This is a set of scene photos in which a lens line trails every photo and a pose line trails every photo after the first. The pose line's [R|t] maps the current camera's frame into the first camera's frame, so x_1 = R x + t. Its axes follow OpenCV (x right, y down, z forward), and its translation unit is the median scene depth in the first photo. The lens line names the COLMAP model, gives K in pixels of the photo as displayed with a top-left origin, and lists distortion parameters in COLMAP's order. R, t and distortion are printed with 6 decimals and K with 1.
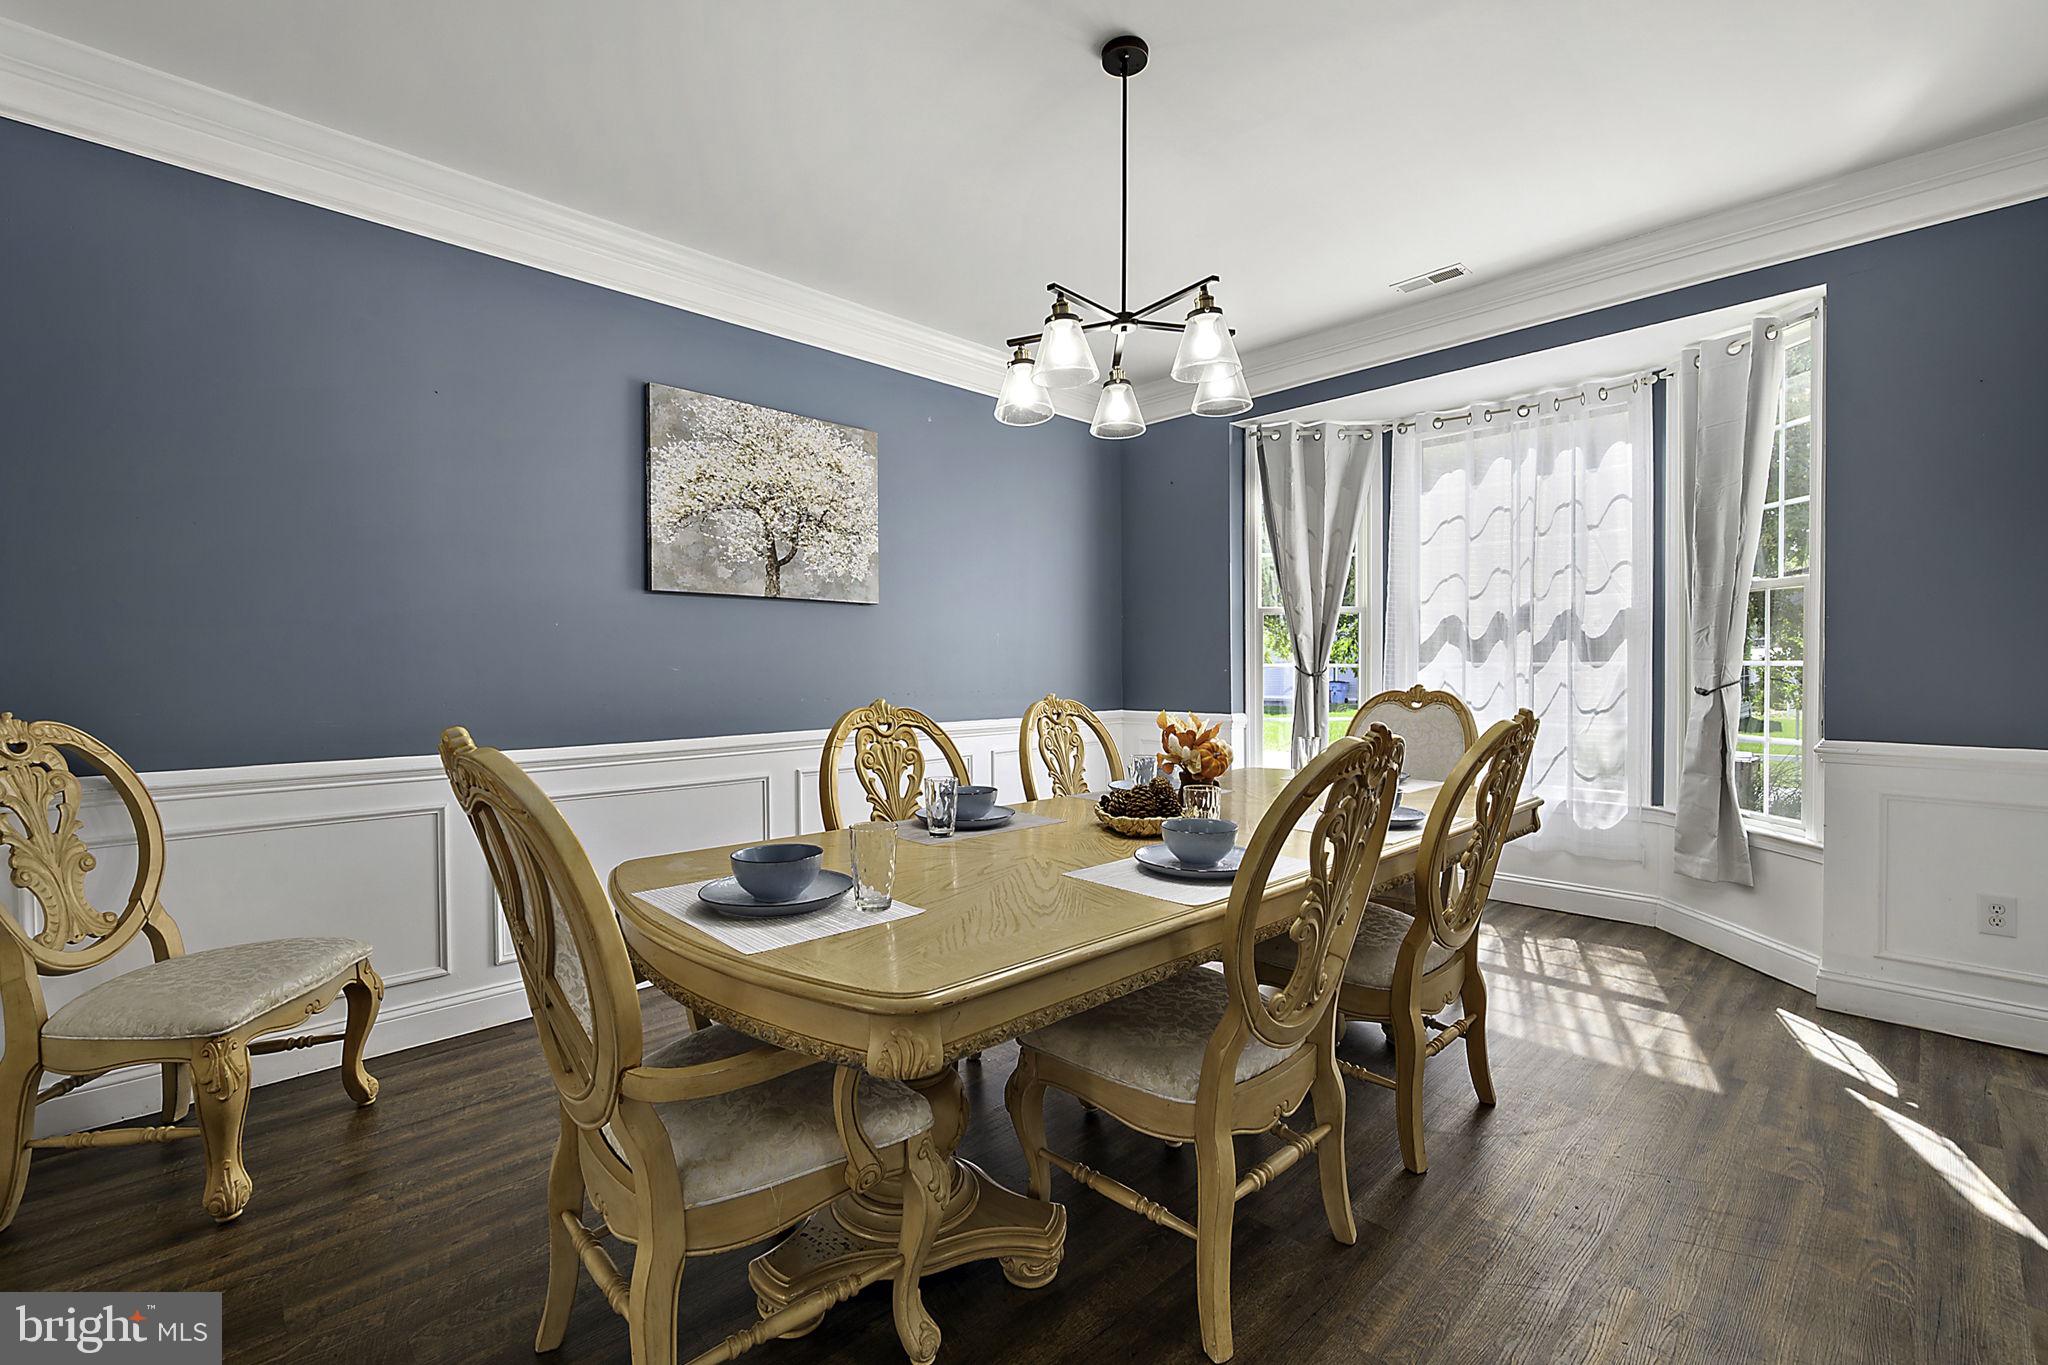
lens RADIAL K [[893.2, 0, 1019.3], [0, 893.2, 657.8], [0, 0, 1]] dist [-0.002001, -0.000206]
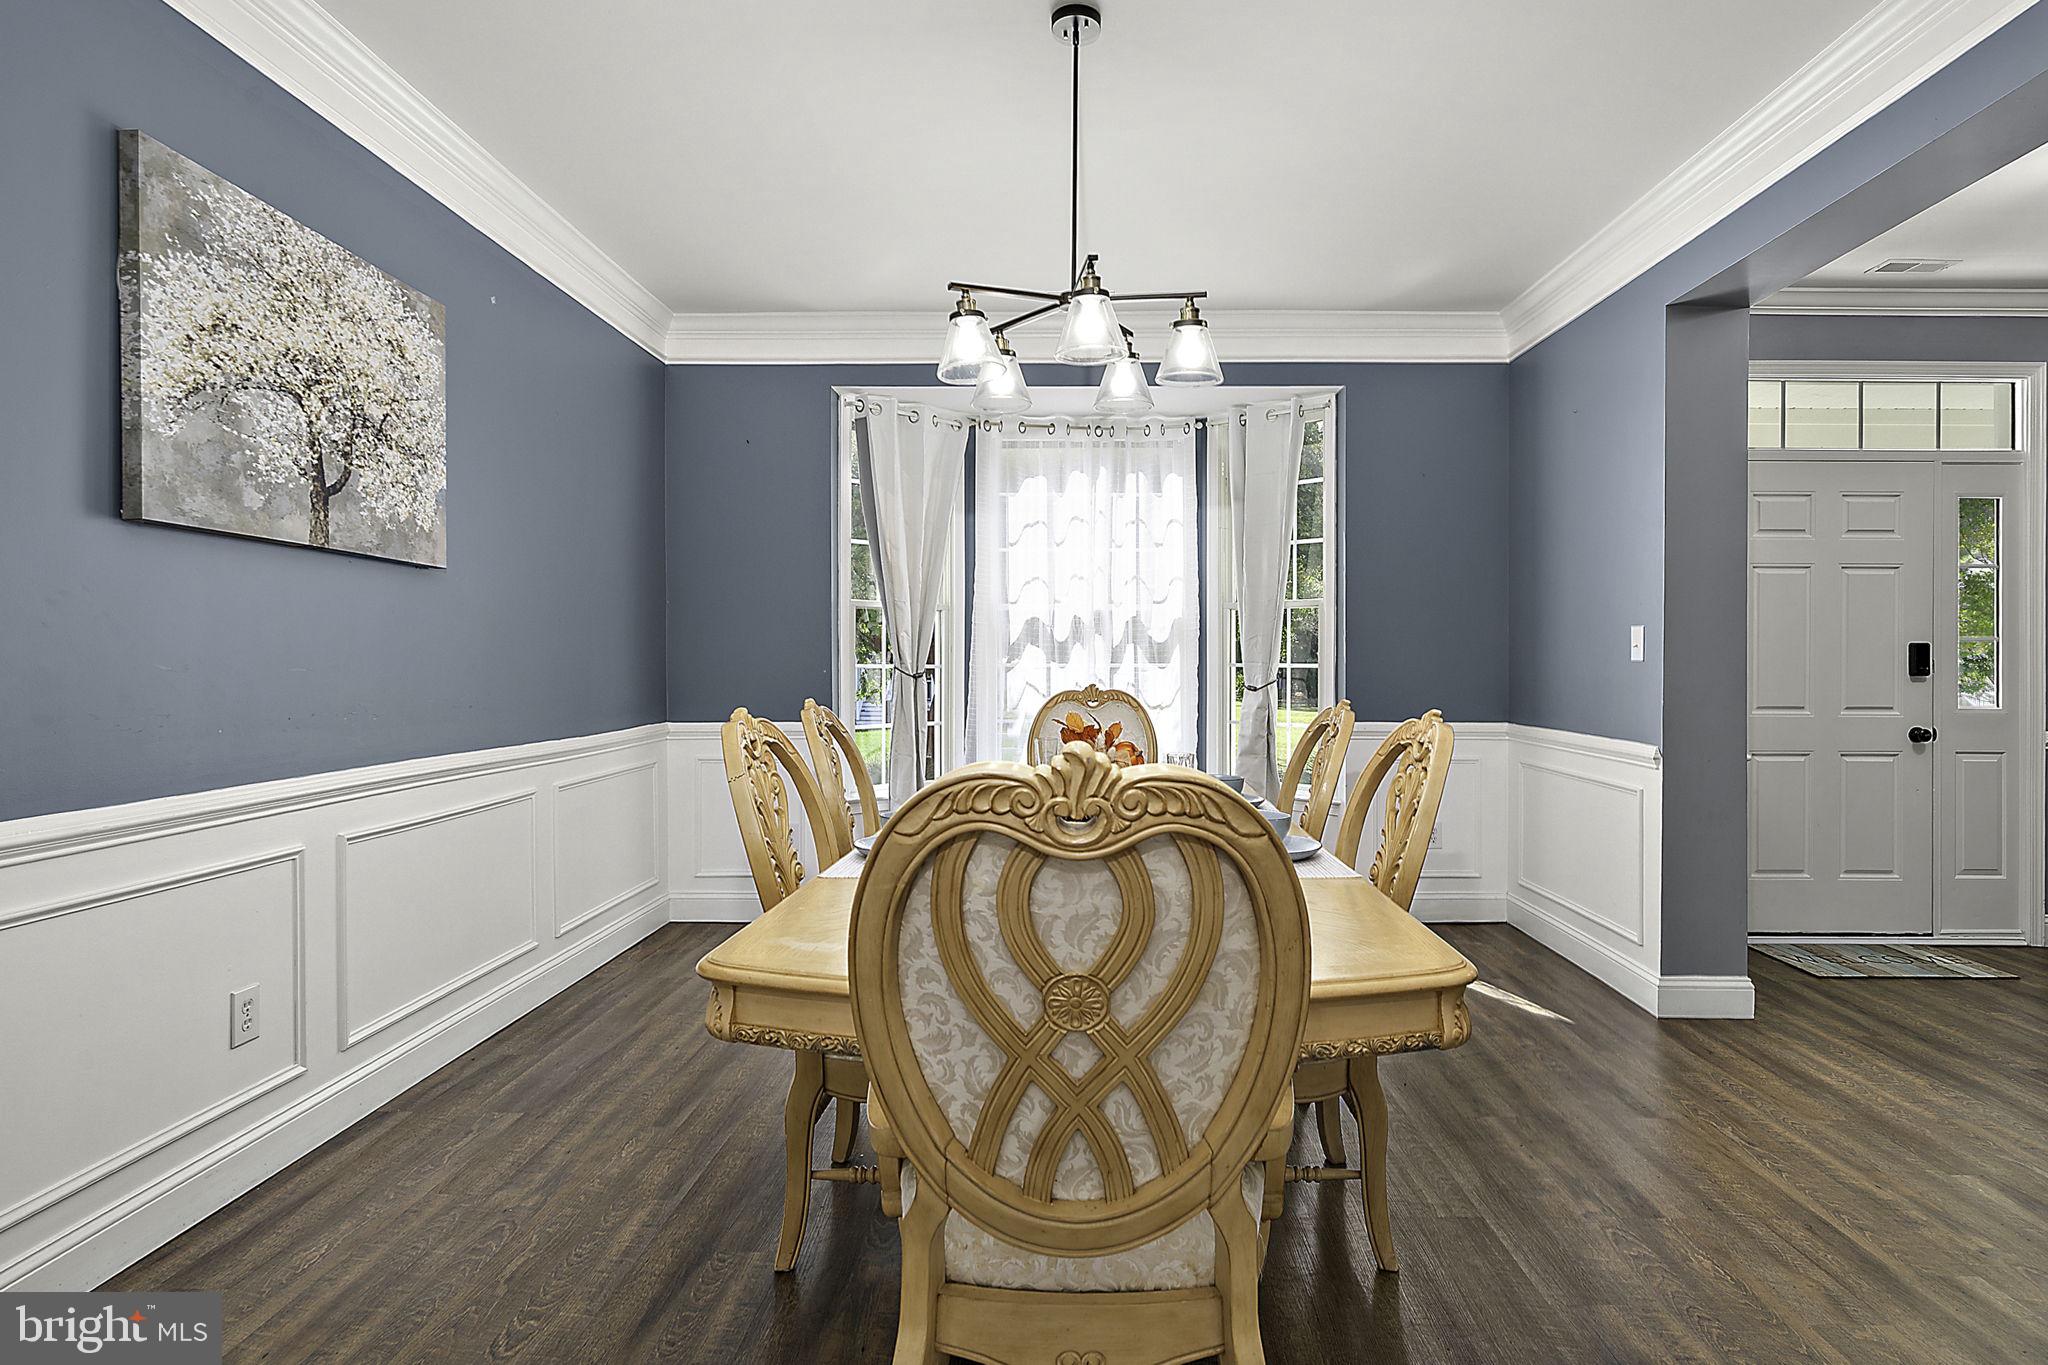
lens RADIAL K [[1105.6, 0, 1035.4], [0, 1105.6, 646.2], [0, 0, 1]] dist [-0.000338, 0.000478]
pose [[0.686494, 0.017153, 0.726933, -0.485650], [-0.008904, 0.999845, -0.015184, 0.005444], [-0.727081, 0.003951, 0.686540, 0.144669]]
